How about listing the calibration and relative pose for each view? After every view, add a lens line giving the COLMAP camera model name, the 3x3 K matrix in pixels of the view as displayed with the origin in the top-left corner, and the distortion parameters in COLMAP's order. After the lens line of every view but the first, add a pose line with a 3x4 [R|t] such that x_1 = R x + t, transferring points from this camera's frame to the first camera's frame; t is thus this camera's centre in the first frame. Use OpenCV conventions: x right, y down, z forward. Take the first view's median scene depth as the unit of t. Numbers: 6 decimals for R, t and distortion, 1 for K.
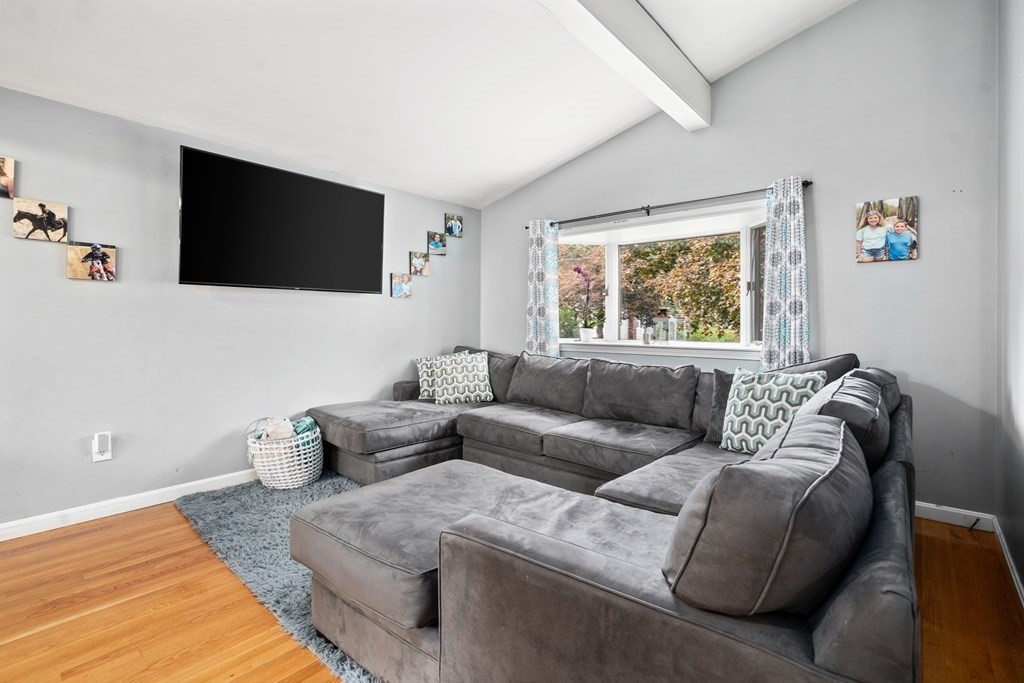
lens RADIAL K [[477.6, 0, 515.7], [0, 477.6, 320.8], [0, 0, 1]] dist [-0.002198, 0.000355]
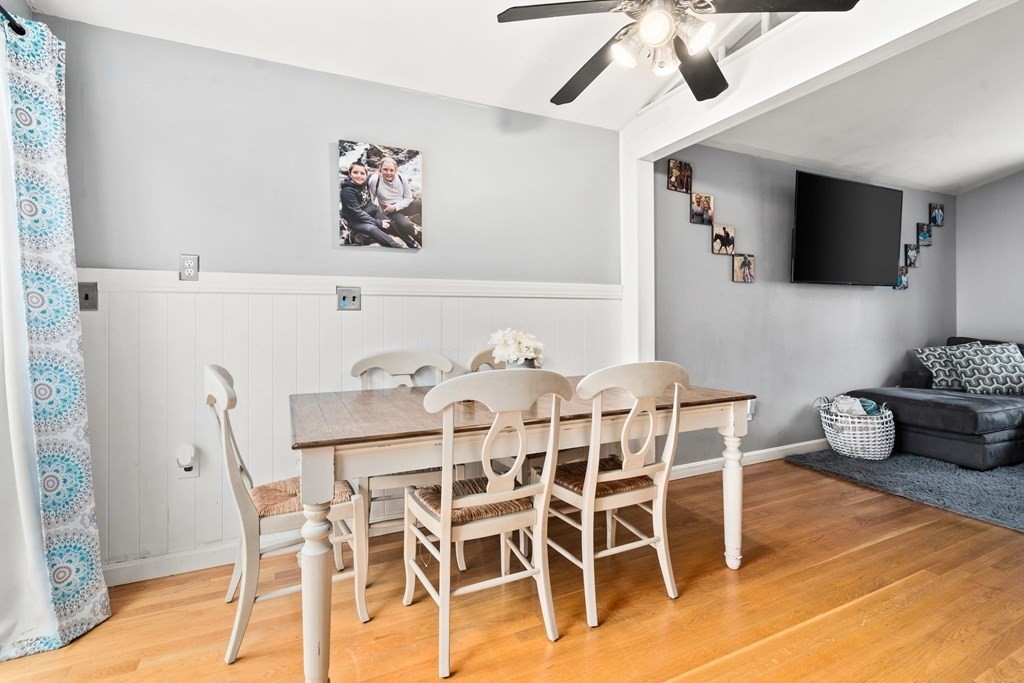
lens RADIAL K [[477.6, 0, 515.7], [0, 477.6, 320.8], [0, 0, 1]] dist [-0.002198, 0.000355]
pose [[0.911083, -0.011564, -0.412062, -0.786562], [0.013423, 0.999909, 0.001617, 0.008436], [0.412005, -0.007005, 0.911155, -0.386129]]
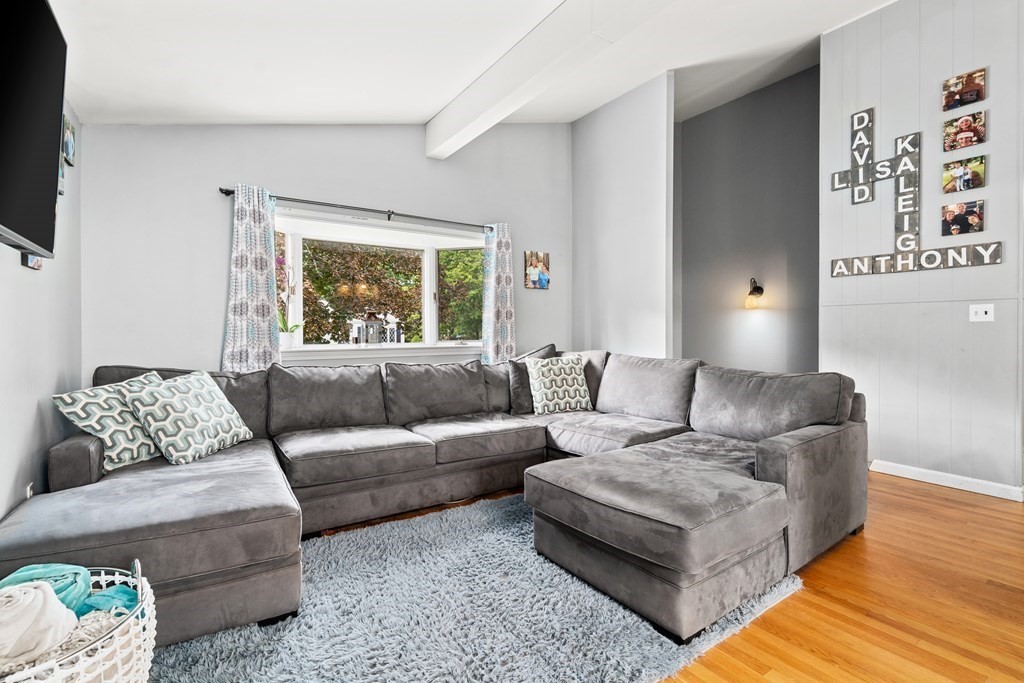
lens RADIAL K [[474.5, 0, 509.7], [0, 474.5, 331.5], [0, 0, 1]] dist [-0.000197, 0.000084]
pose [[0.270395, -0.005999, 0.962731, -0.769251], [-0.000055, 0.999980, 0.006246, 0.012731], [-0.962750, -0.001742, 0.270389, 0.583971]]
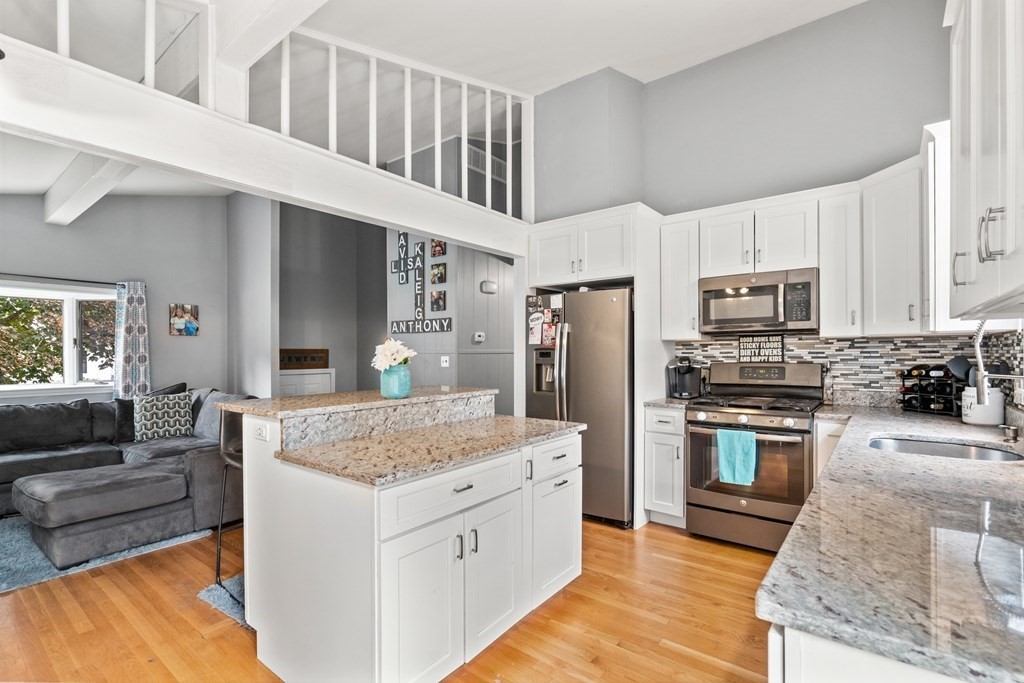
lens RADIAL K [[475.1, 0, 515.4], [0, 475.1, 352.3], [0, 0, 1]] dist [-0.000800, -0.000219]
pose [[-0.041884, -0.002382, 0.999120, -1.138059], [-0.000005, 0.999997, 0.002384, -0.054073], [-0.999122, 0.000094, -0.041884, -0.265671]]
